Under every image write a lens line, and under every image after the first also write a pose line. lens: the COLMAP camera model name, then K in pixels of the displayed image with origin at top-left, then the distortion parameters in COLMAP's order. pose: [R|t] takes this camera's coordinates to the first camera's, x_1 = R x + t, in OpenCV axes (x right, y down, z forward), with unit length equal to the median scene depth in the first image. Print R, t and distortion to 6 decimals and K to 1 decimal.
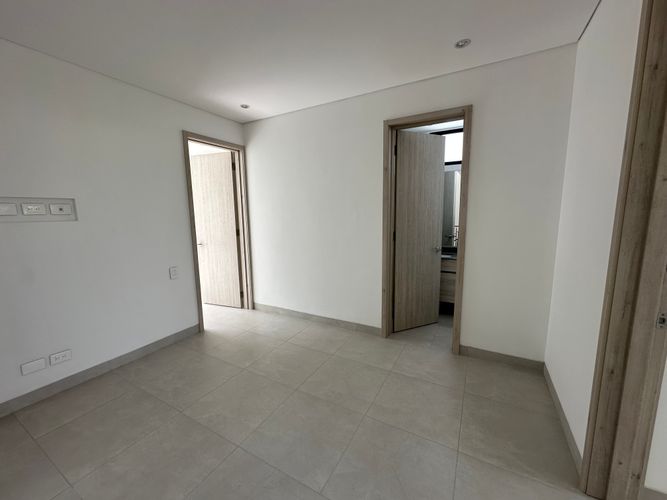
lens RADIAL K [[266.6, 0, 333.4], [0, 266.6, 249.1], [0, 0, 1]] dist [-0.002159, 0.000952]
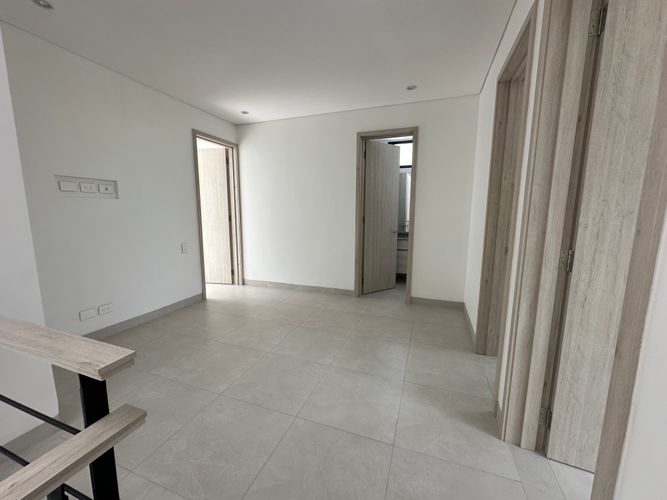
lens RADIAL K [[266.6, 0, 332.8], [0, 266.6, 249.1], [0, 0, 1]] dist [-0.002159, 0.000952]
pose [[0.987558, -0.003019, 0.157224, -0.126844], [0.003146, 0.999995, -0.000558, 0.093995], [-0.157222, 0.001046, 0.987563, -0.271354]]
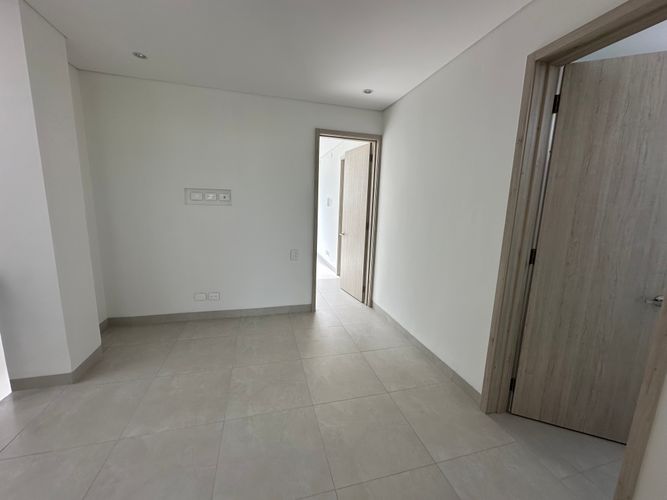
lens RADIAL K [[266.6, 0, 334.3], [0, 266.6, 250.3], [0, 0, 1]] dist [-0.002159, 0.000952]
pose [[0.701622, 0.159007, -0.694582, 0.316884], [-0.144270, 0.986295, 0.080056, -0.046117], [0.697792, 0.044038, 0.714946, 0.277121]]
